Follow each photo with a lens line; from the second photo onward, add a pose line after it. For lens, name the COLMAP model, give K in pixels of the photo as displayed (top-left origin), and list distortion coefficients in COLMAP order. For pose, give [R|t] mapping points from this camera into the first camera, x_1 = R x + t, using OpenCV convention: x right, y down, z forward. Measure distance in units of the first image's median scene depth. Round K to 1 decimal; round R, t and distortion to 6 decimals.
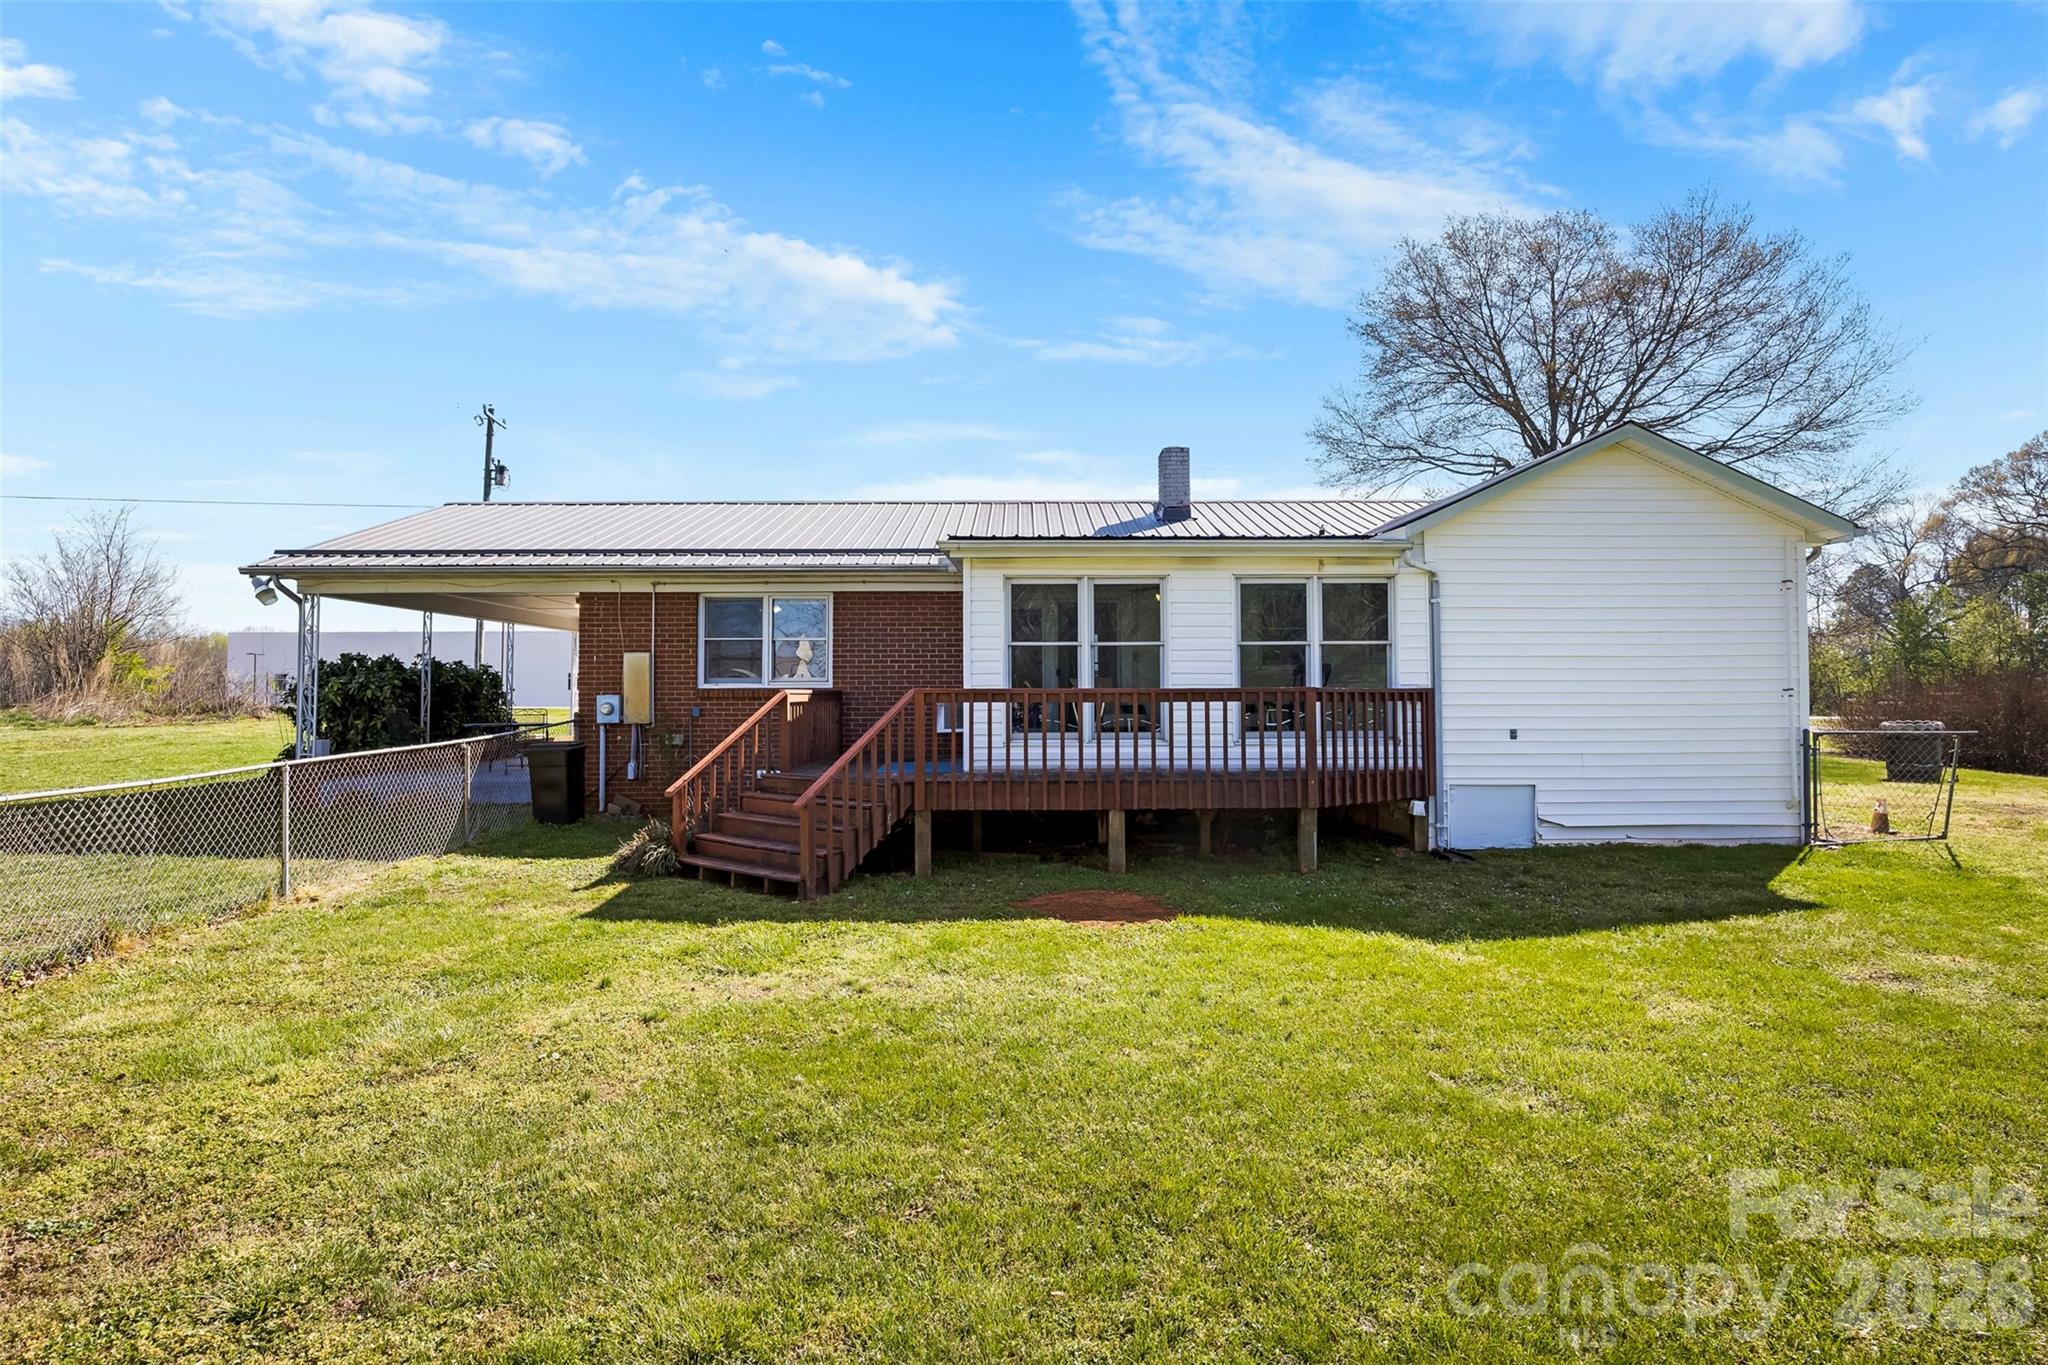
lens RADIAL K [[1162.3, 0, 1075.1], [0, 1162.3, 734.2], [0, 0, 1]] dist [-0.002451, 0.000526]
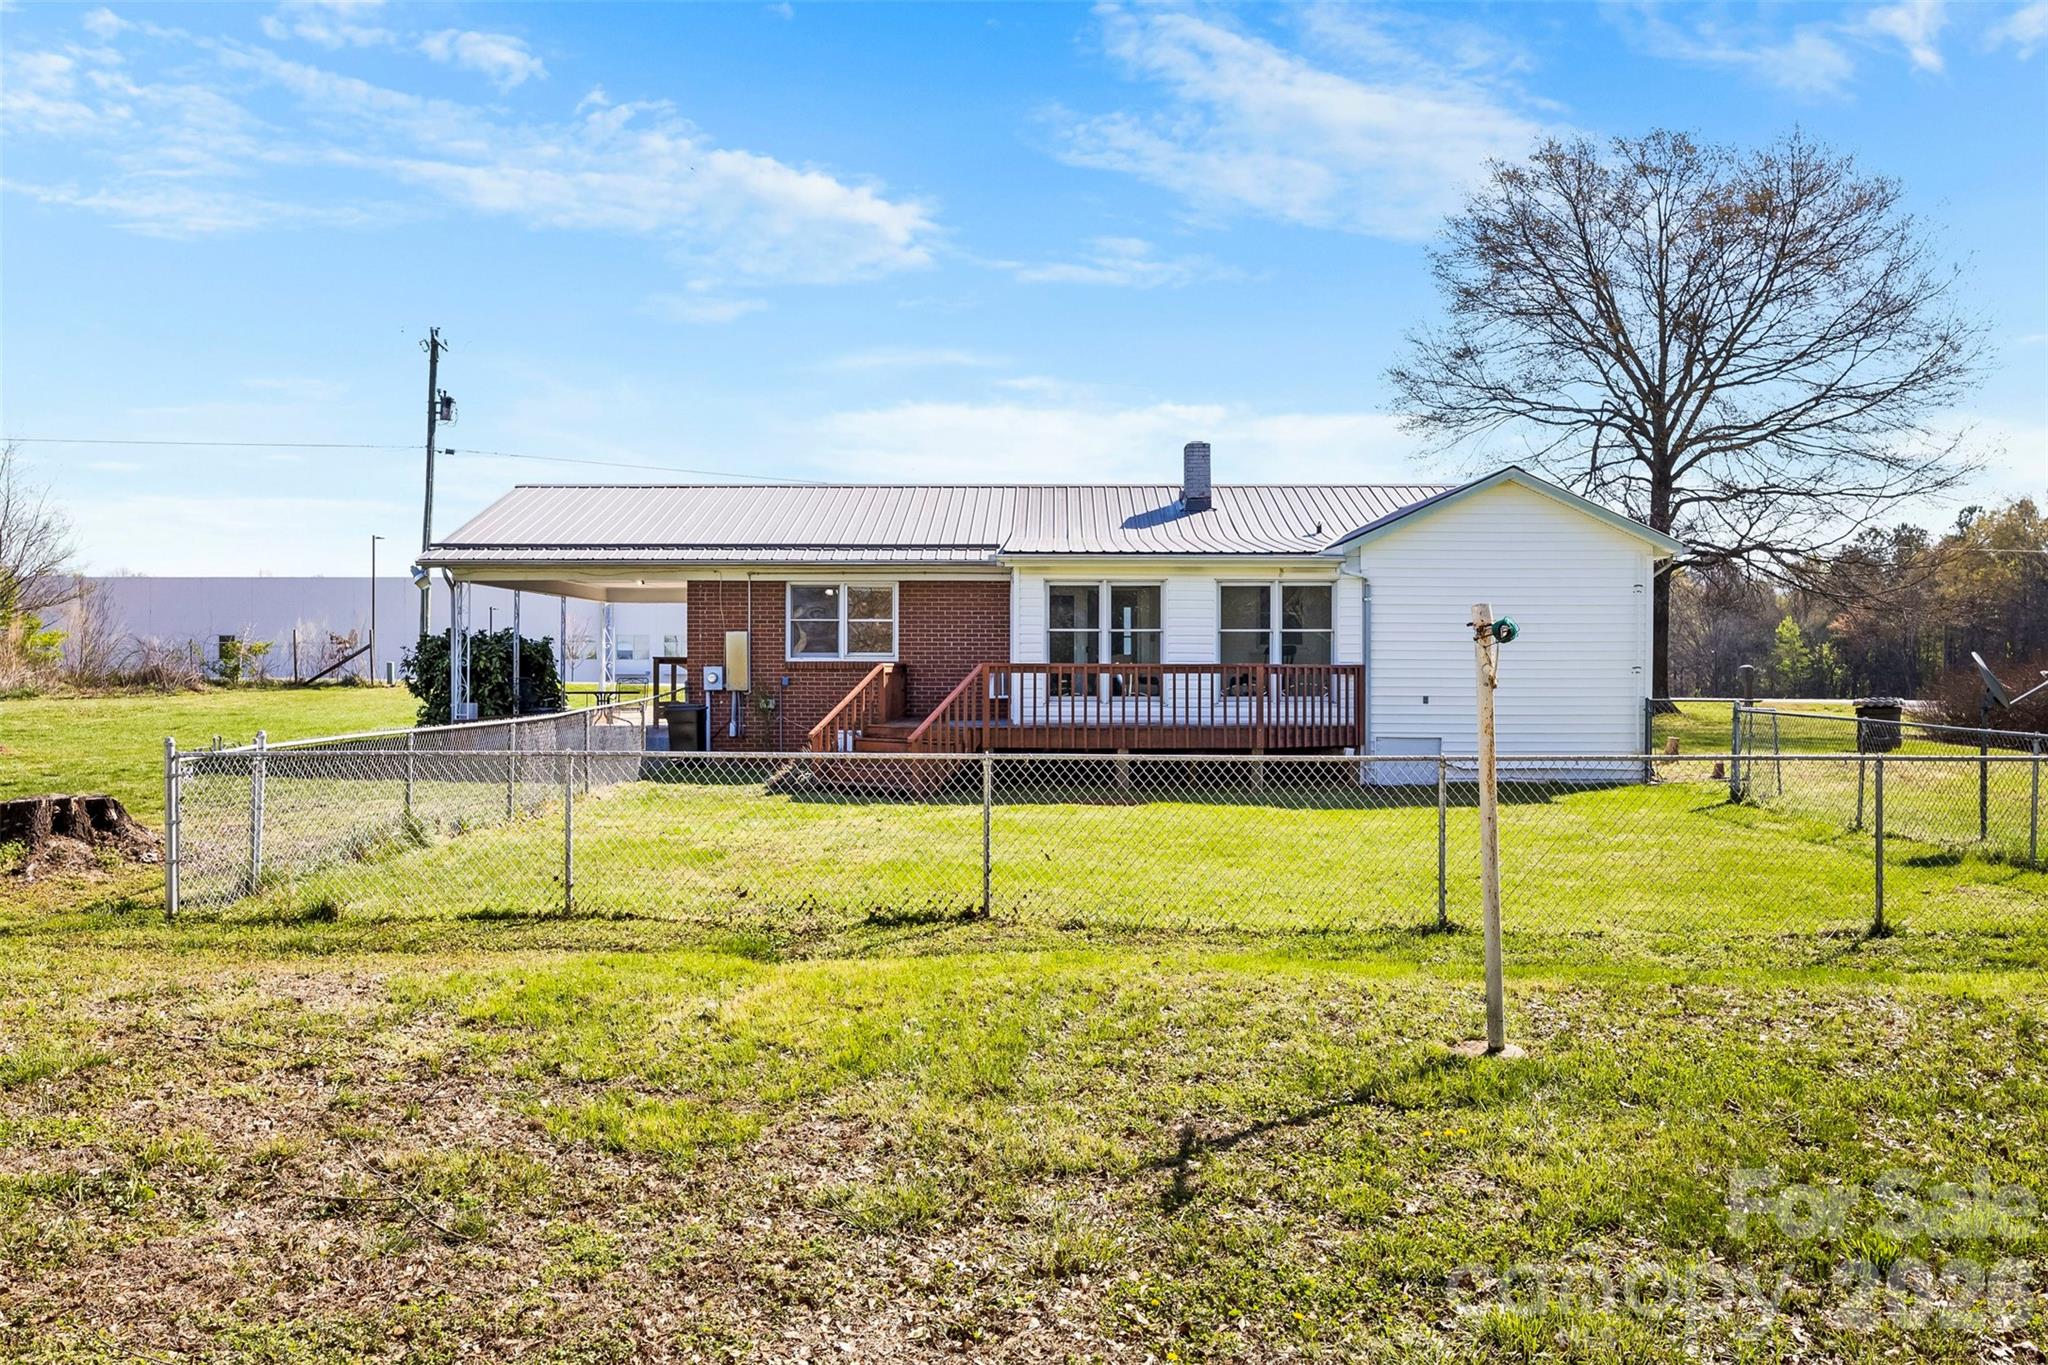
lens RADIAL K [[1606.2, 0, 1004.8], [0, 1606.2, 641.8], [0, 0, 1]] dist [0.000136, -0.001294]
pose [[1.000000, -0.000245, -0.000186, -0.041482], [0.000246, 0.999998, 0.001974, -0.026858], [0.000186, -0.001974, 0.999998, -0.331364]]
